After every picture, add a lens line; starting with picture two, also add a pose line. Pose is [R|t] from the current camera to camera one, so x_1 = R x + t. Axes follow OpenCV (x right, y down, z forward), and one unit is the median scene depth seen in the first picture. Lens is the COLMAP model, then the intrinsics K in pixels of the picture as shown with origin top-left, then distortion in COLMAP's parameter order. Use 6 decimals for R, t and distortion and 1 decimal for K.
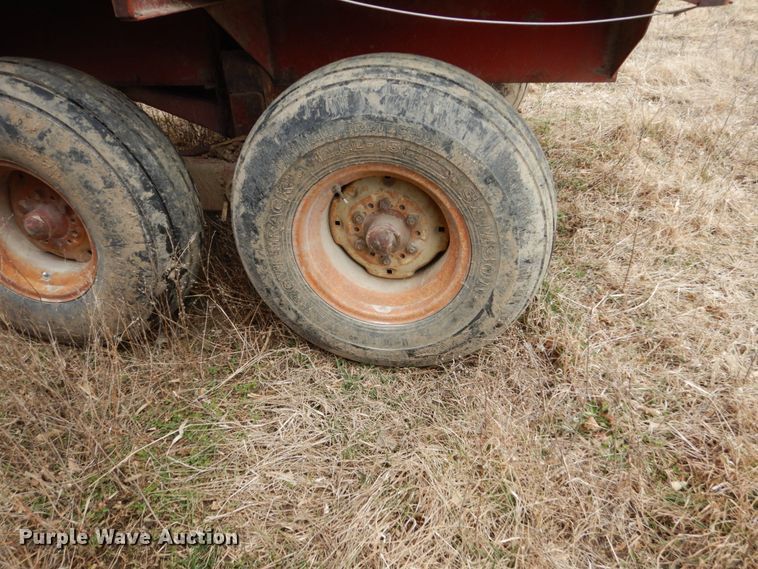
lens RADIAL K [[535.7, 0, 381.9], [0, 535.7, 285.2], [0, 0, 1]] dist [0.006954, -0.003770]
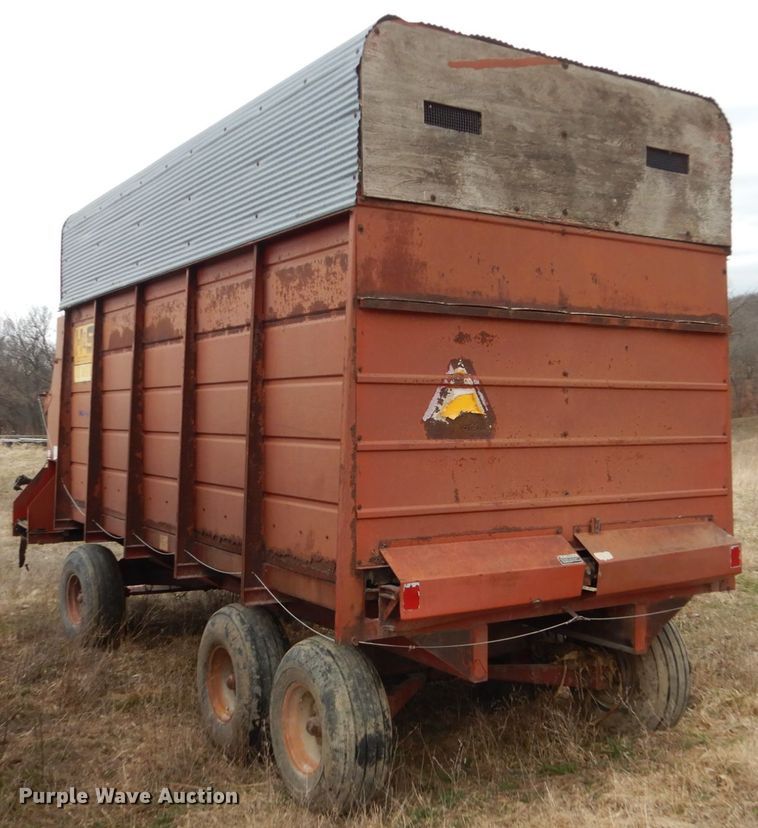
lens RADIAL K [[967.8, 0, 387.4], [0, 967.8, 394.9], [0, 0, 1]] dist [-0.021326, 0.000000]
pose [[0.683779, 0.021387, -0.729376, 2.690901], [-0.409451, 0.838617, -0.359264, 0.050697], [0.603984, 0.544301, 0.582186, -1.495398]]
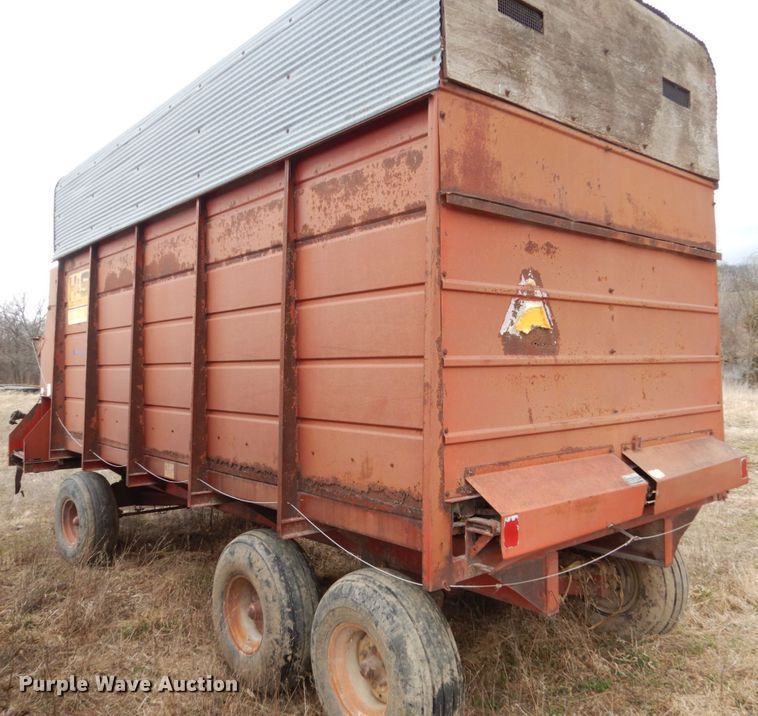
lens RADIAL K [[666.5, 0, 363.8], [0, 666.5, 343.8], [0, 0, 1]] dist [-0.000654, -0.012363]
pose [[0.773411, 0.005279, -0.633883, 1.392907], [-0.349091, 0.838221, -0.418952, -0.062952], [0.529122, 0.545305, 0.650132, -1.027800]]
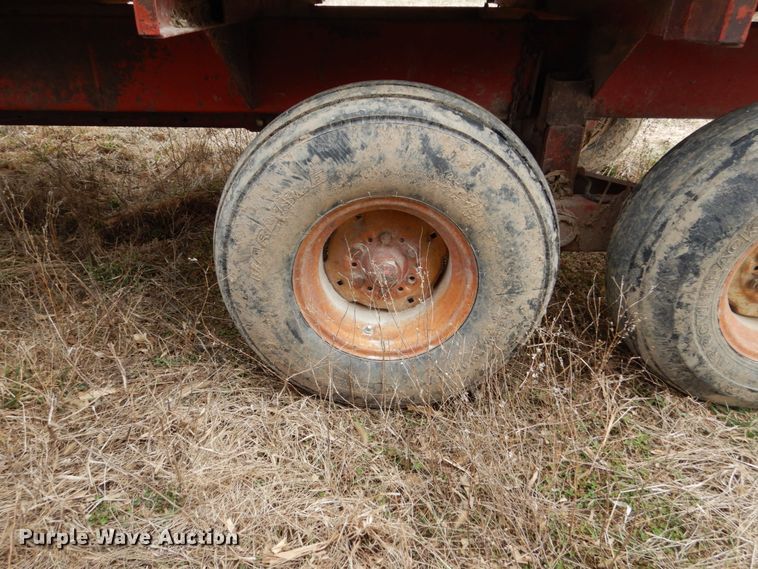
lens RADIAL K [[535.7, 0, 379.1], [0, 535.7, 283.5], [0, 0, 1]] dist [0.006954, -0.003770]
pose [[0.982971, -0.030464, 0.181218, -0.936675], [0.039751, 0.998064, -0.047836, -0.060404], [-0.179410, 0.054225, 0.982279, 0.184635]]
